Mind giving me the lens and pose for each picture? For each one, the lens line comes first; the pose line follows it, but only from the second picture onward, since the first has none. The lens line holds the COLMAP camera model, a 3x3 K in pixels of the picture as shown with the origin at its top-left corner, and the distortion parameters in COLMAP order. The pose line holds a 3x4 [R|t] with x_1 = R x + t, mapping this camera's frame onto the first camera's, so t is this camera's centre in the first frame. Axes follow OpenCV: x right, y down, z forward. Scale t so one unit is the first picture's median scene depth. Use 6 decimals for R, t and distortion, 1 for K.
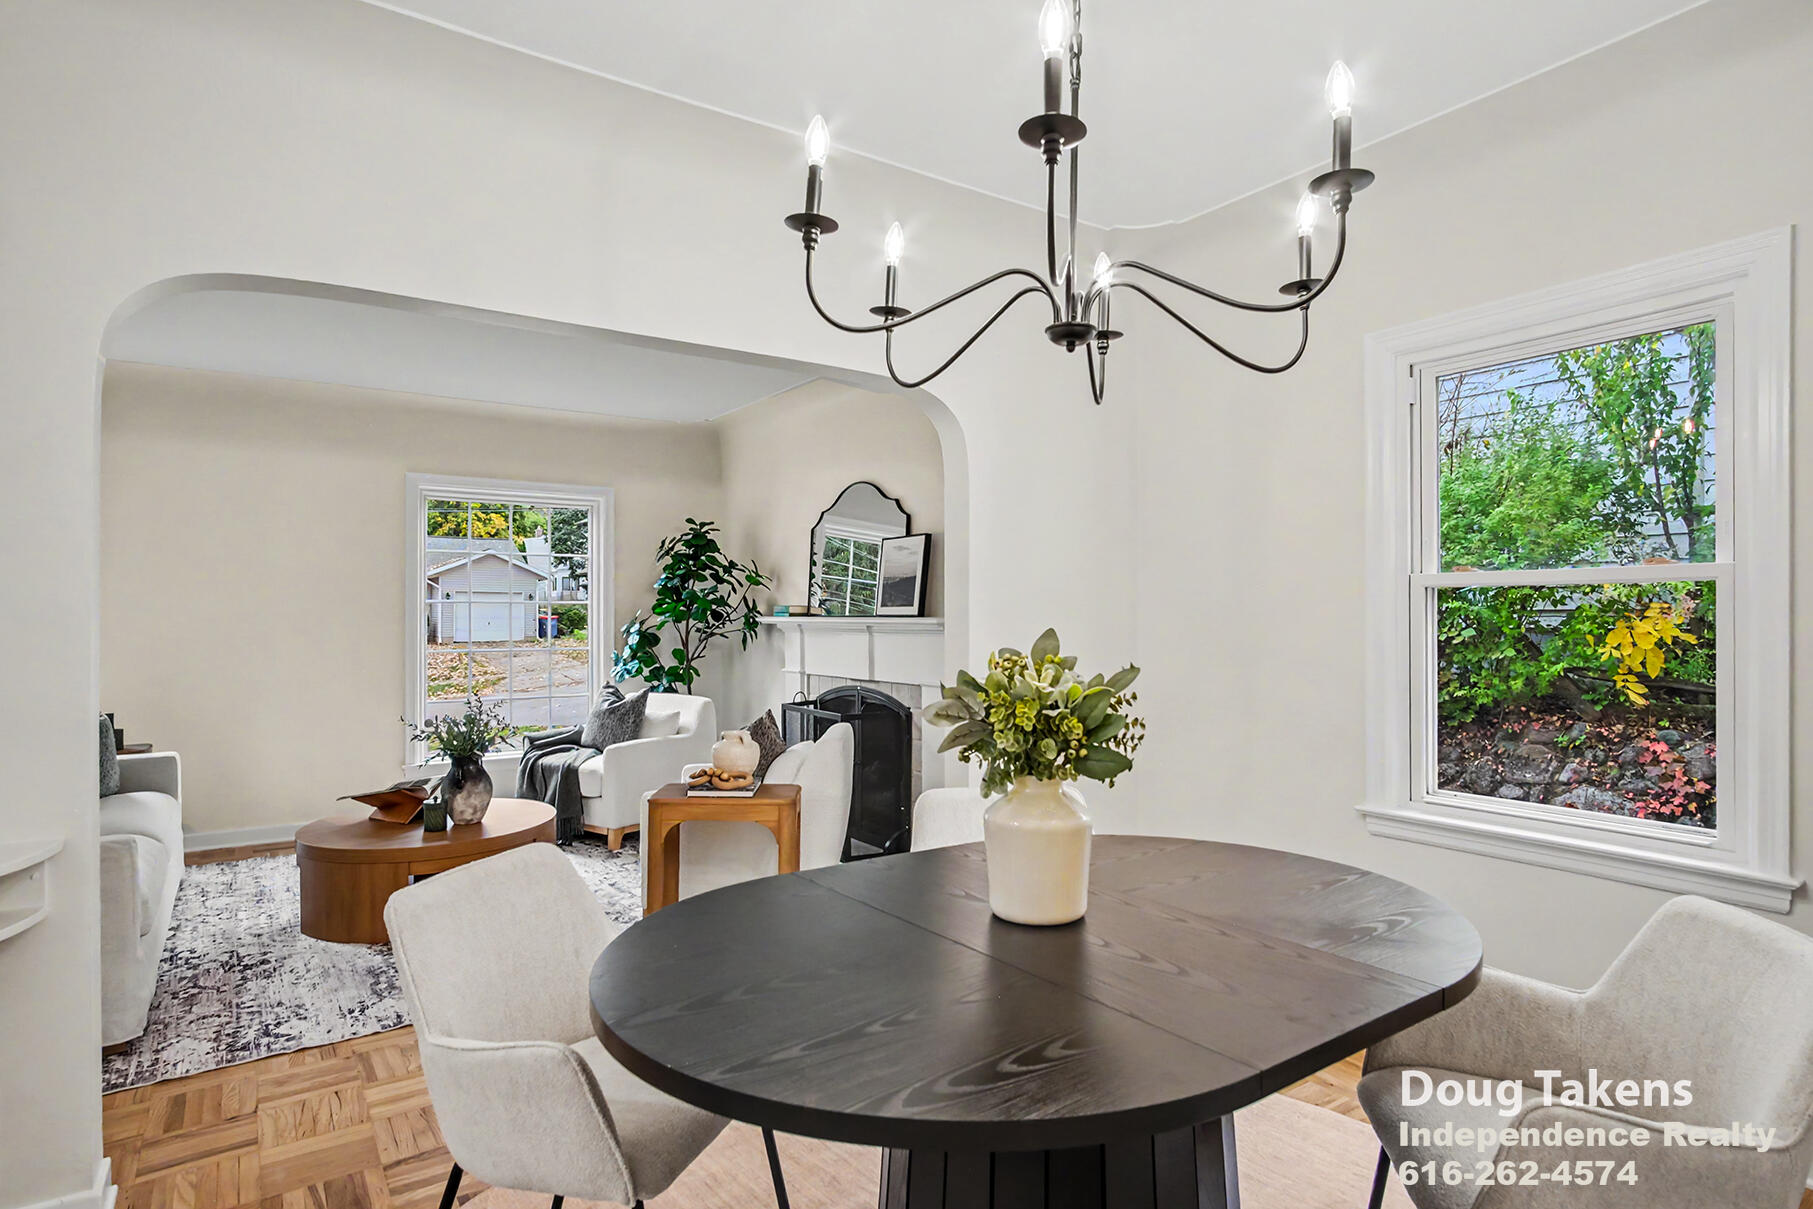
lens RADIAL K [[986.4, 0, 906.2], [0, 986.4, 616.0], [0, 0, 1]] dist [-0.000727, -0.000643]
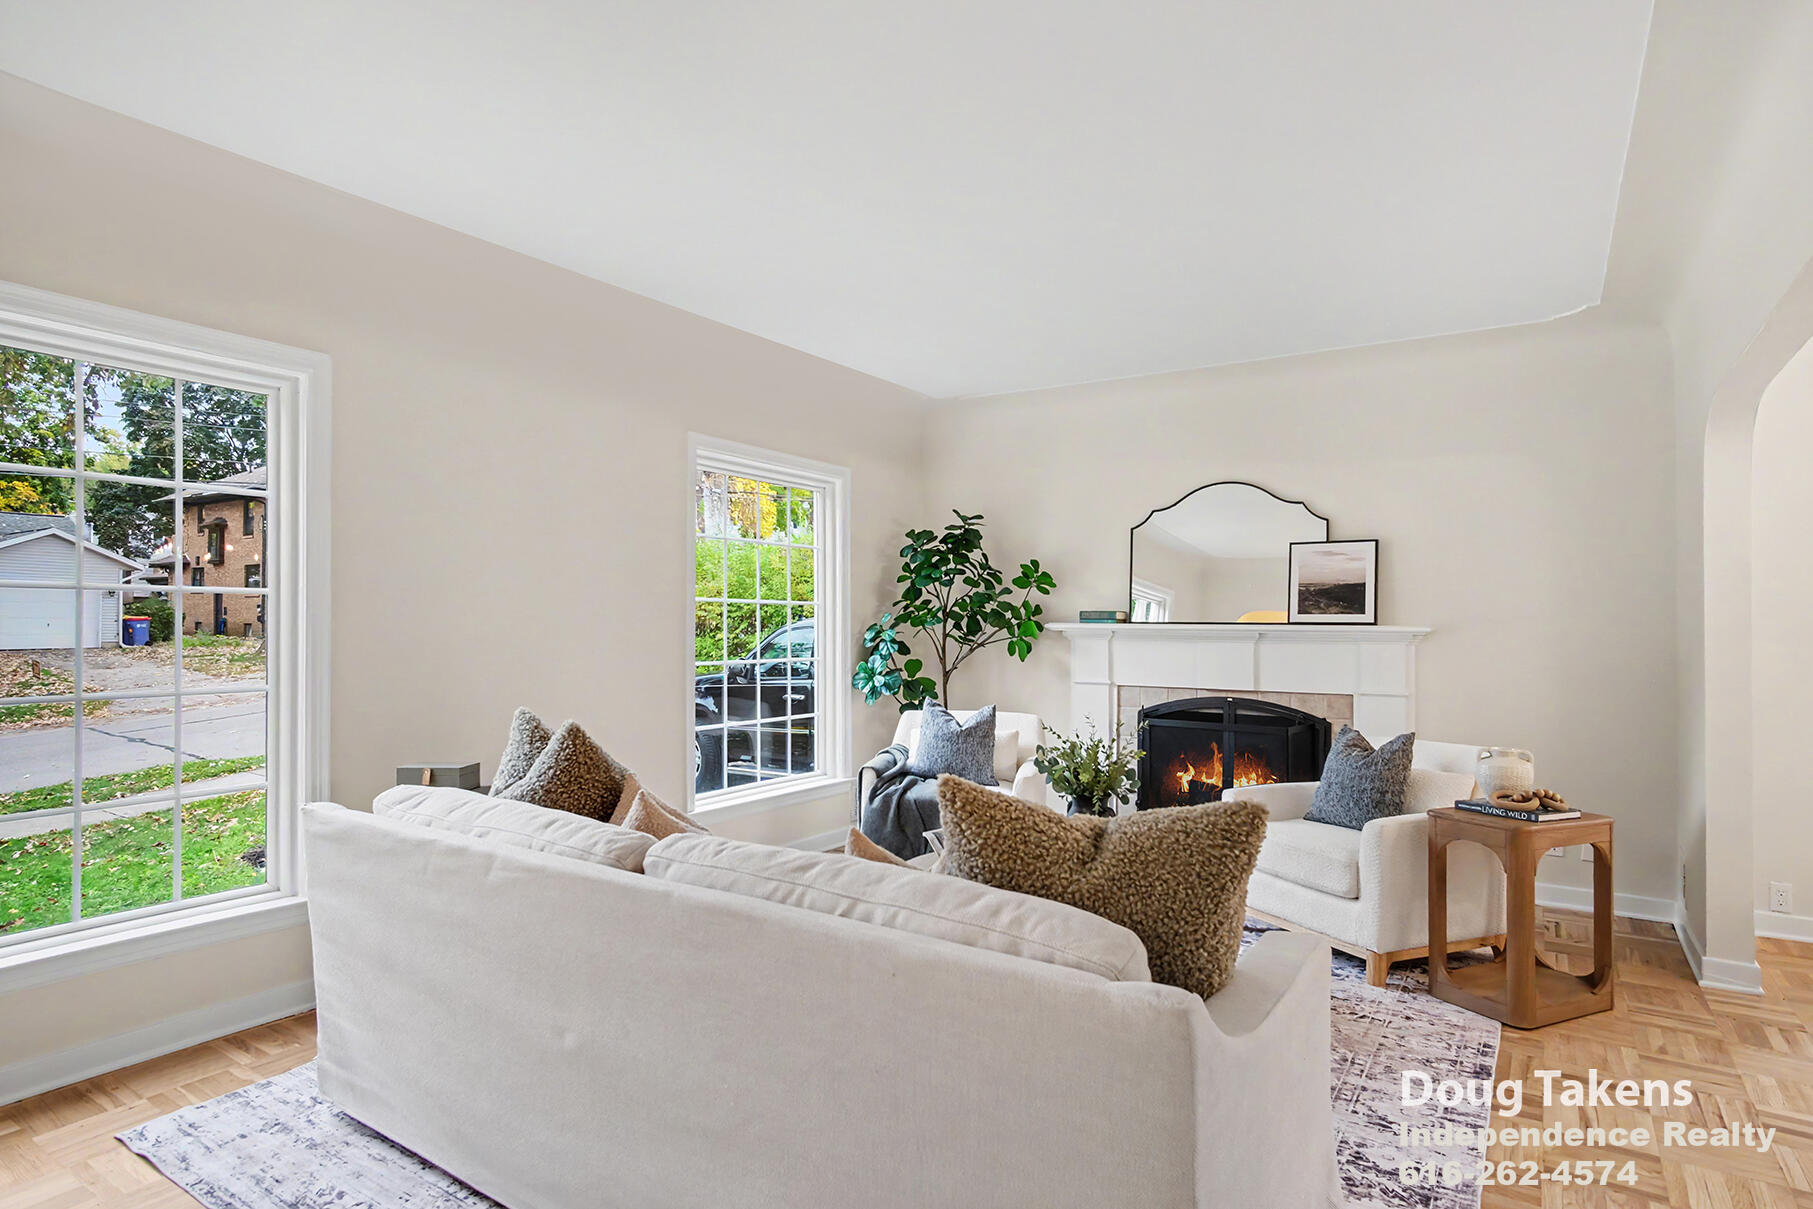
lens RADIAL K [[986.4, 0, 906.2], [0, 986.4, 616.0], [0, 0, 1]] dist [-0.000727, -0.000643]
pose [[0.919718, 0.011446, 0.392414, -0.757002], [-0.009155, 0.999928, -0.007708, 0.003775], [-0.392474, 0.003497, 0.919757, 0.263710]]
